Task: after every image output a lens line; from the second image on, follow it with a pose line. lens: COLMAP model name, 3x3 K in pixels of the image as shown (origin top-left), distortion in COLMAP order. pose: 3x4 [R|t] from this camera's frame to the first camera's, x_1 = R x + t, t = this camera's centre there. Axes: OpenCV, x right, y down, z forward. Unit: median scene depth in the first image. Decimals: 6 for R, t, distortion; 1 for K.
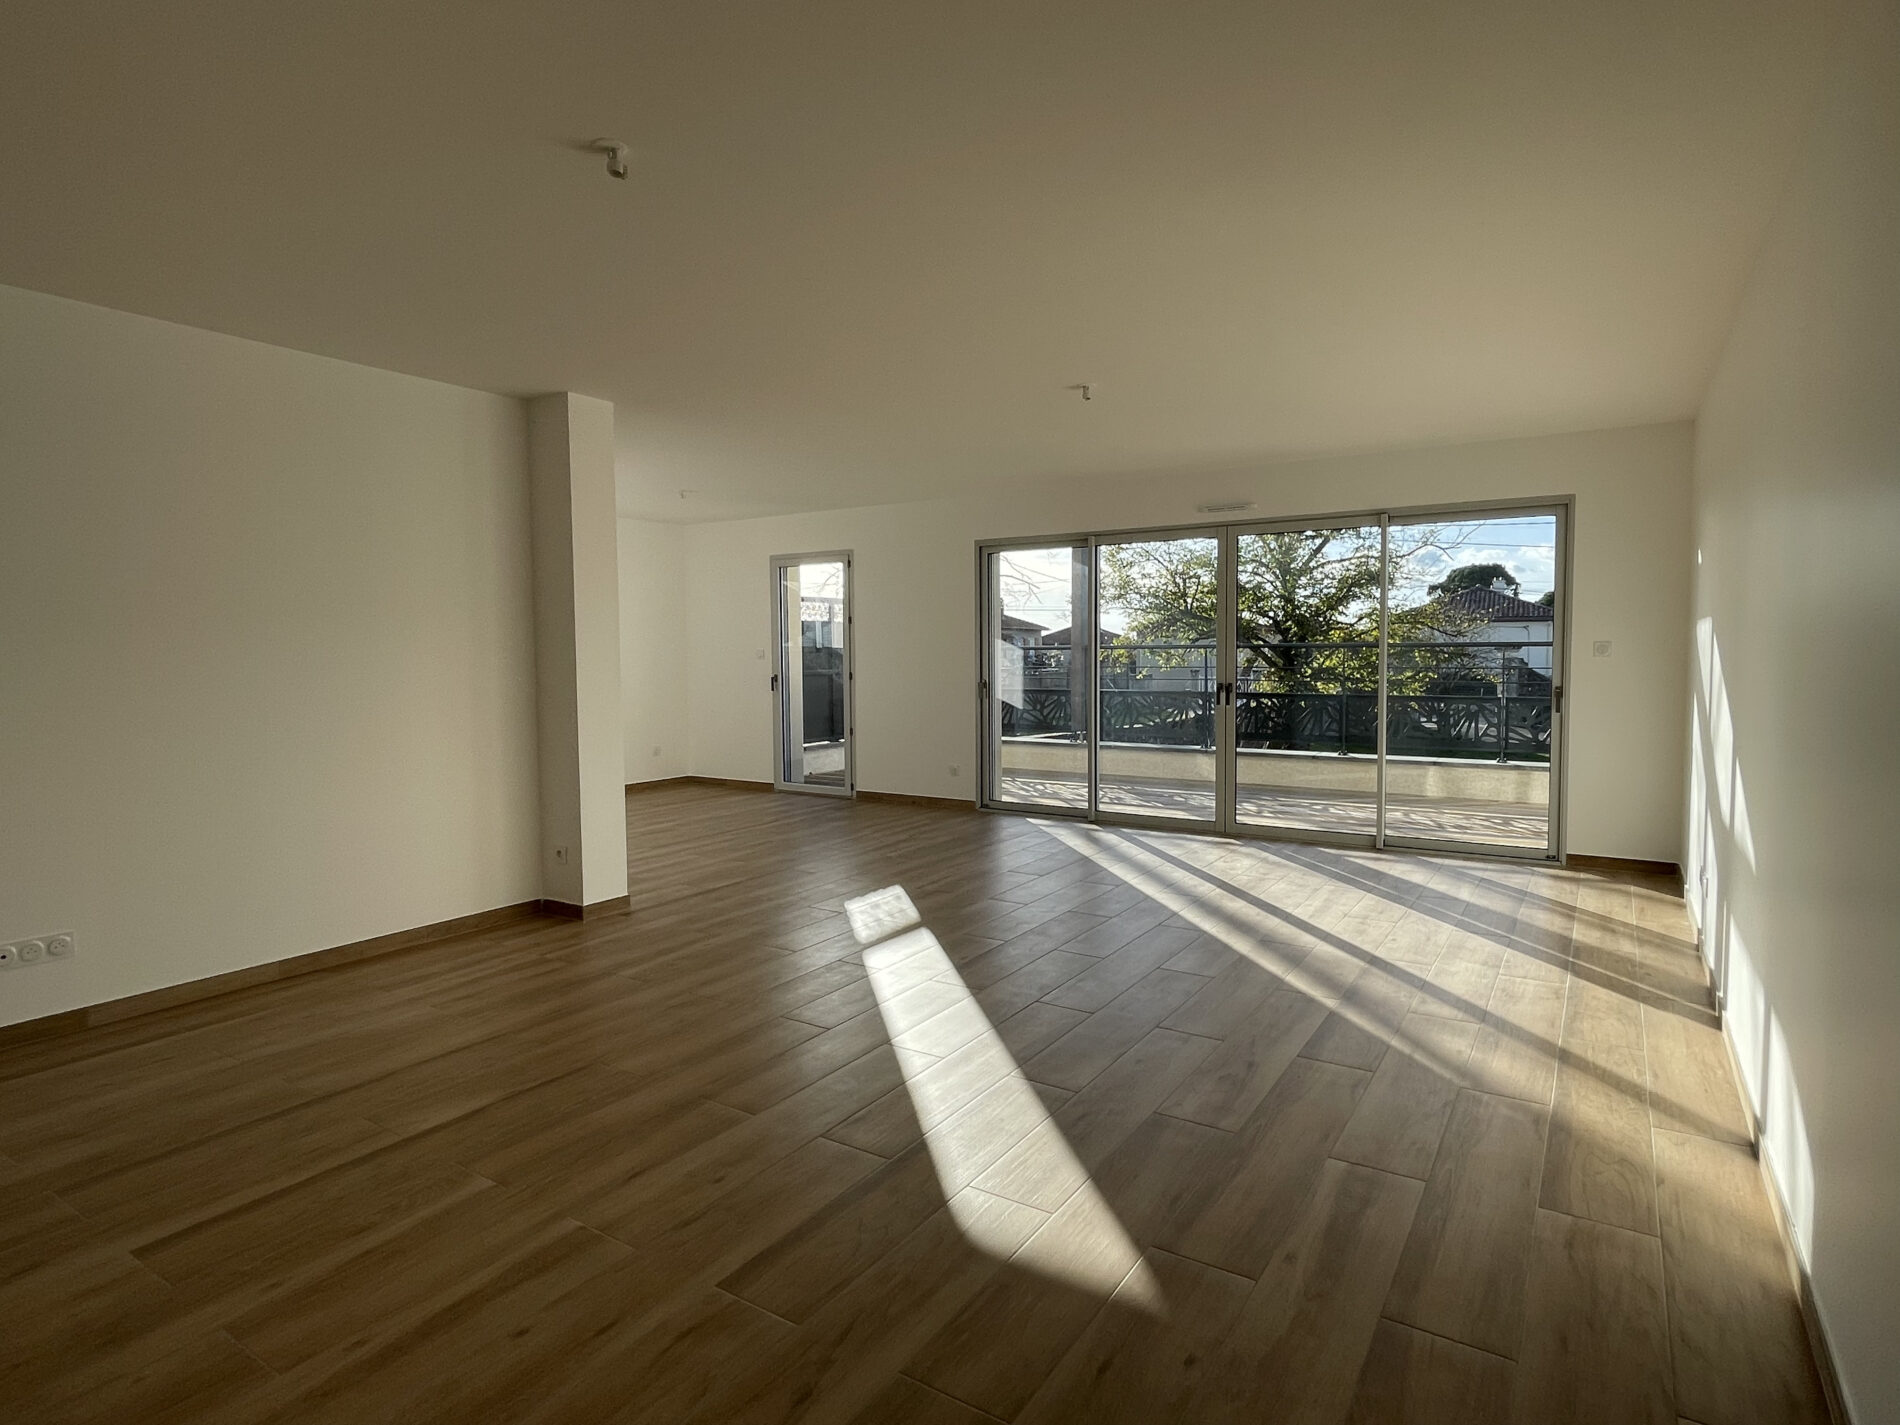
lens RADIAL K [[969.8, 0, 950.0], [0, 969.8, 712.5], [0, 0, 1]] dist [-0.001691, -0.000284]
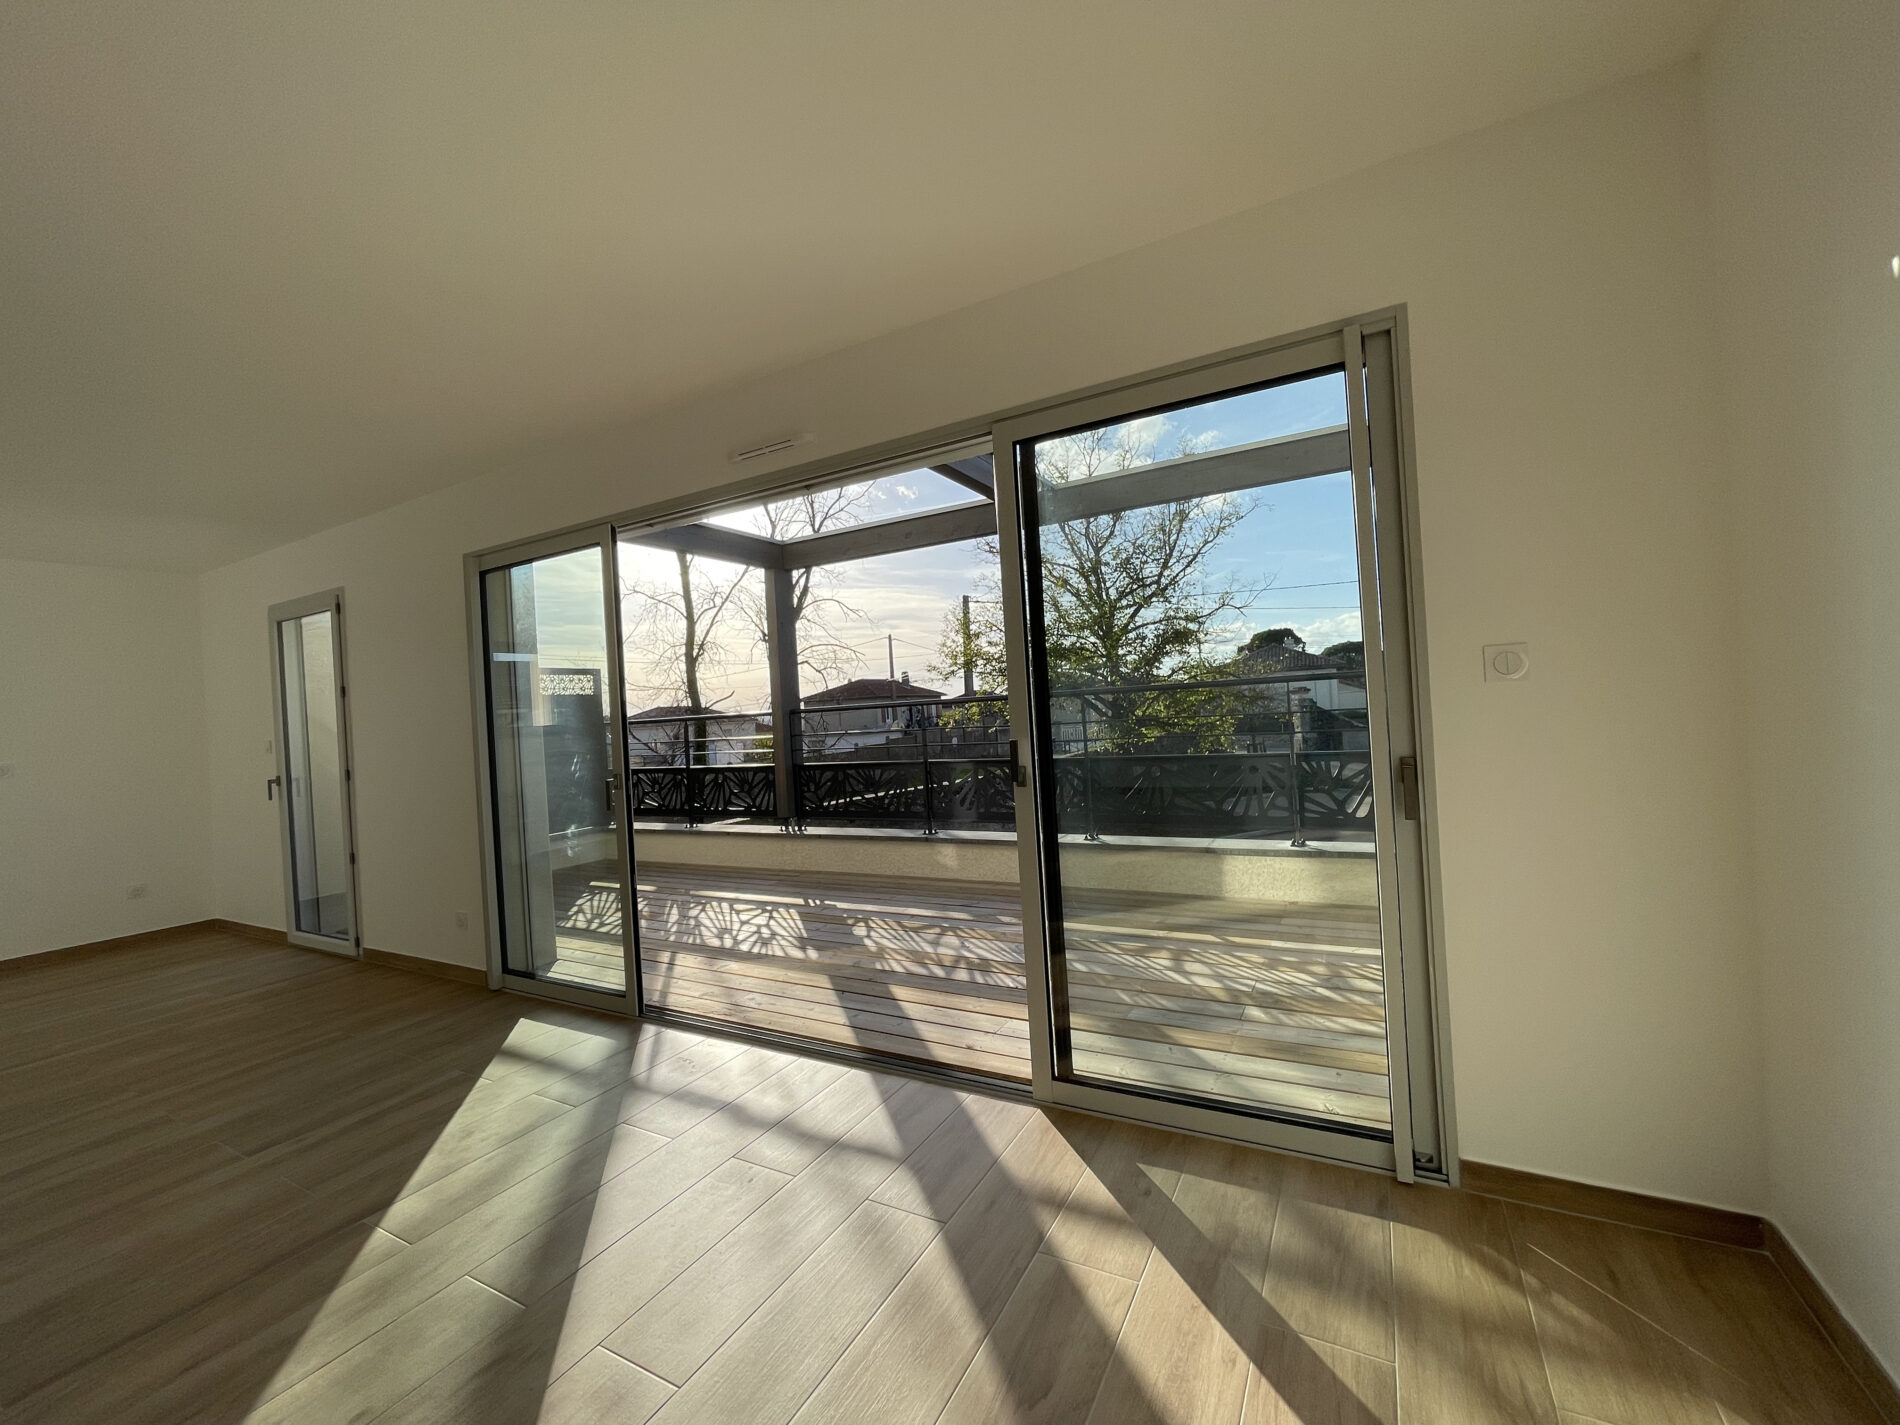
lens RADIAL K [[771.9, 0, 950.0], [0, 771.9, 712.5], [0, 0, 1]] dist [-0.000476, -0.000168]
pose [[0.994252, -0.051563, 0.093830, 0.074236], [0.057721, 0.996270, -0.064141, -0.006144], [-0.090173, 0.069188, 0.993520, 0.126038]]
